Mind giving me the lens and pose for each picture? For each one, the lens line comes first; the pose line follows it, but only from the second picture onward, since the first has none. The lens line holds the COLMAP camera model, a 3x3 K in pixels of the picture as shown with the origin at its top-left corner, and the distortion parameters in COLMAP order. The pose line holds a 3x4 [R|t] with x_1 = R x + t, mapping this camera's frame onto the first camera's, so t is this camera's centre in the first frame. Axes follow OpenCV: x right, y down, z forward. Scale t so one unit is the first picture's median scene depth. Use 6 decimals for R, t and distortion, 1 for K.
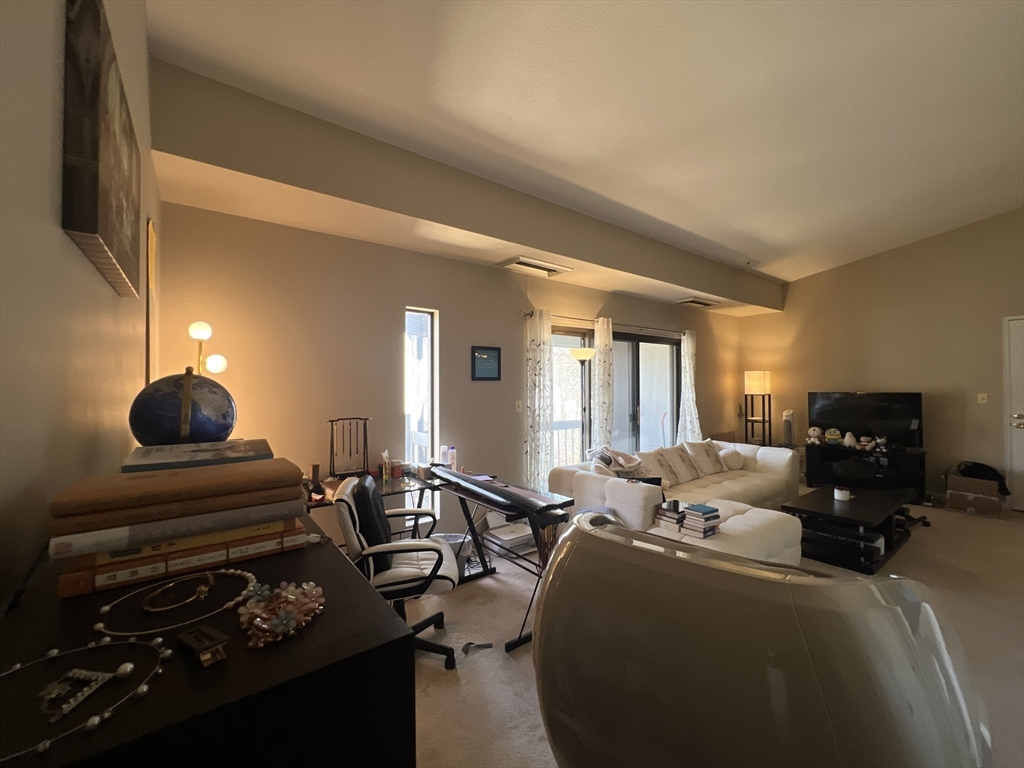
lens RADIAL K [[415.1, 0, 512.0], [0, 415.1, 384.0], [0, 0, 1]] dist [-0.000609, 0.000289]
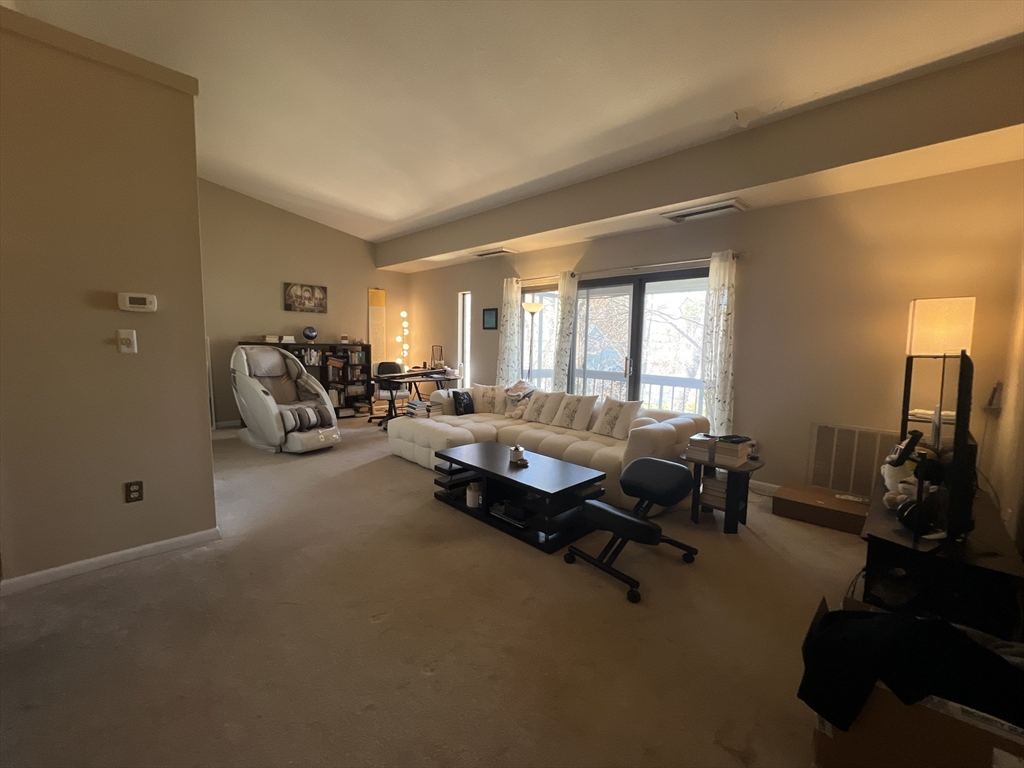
lens RADIAL K [[415.1, 0, 512.0], [0, 415.1, 384.0], [0, 0, 1]] dist [-0.000609, 0.000289]
pose [[0.142257, 0.112203, -0.983450, 1.568010], [-0.018518, 0.993682, 0.110692, 0.022663], [0.989656, 0.002465, 0.143436, 0.832722]]
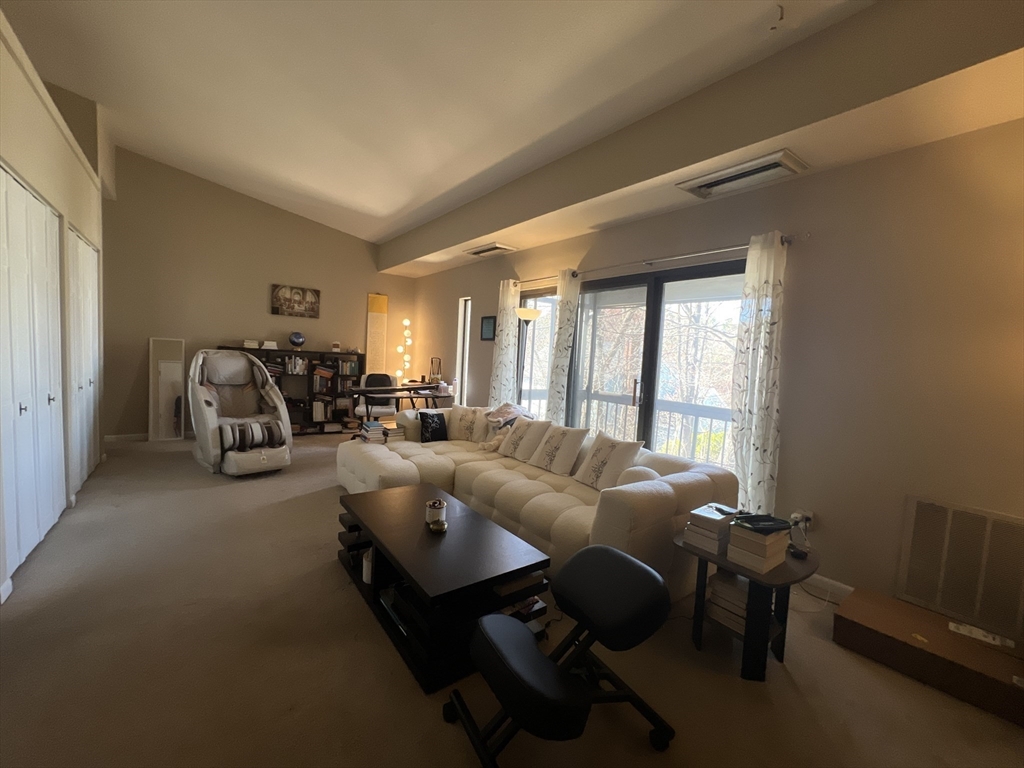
lens RADIAL K [[415.1, 0, 512.0], [0, 415.1, 384.0], [0, 0, 1]] dist [-0.000609, 0.000289]
pose [[0.004401, 0.077864, -0.996954, 1.334340], [-0.050969, 0.995686, 0.077540, 0.024516], [0.998691, 0.050472, 0.008351, 1.056678]]
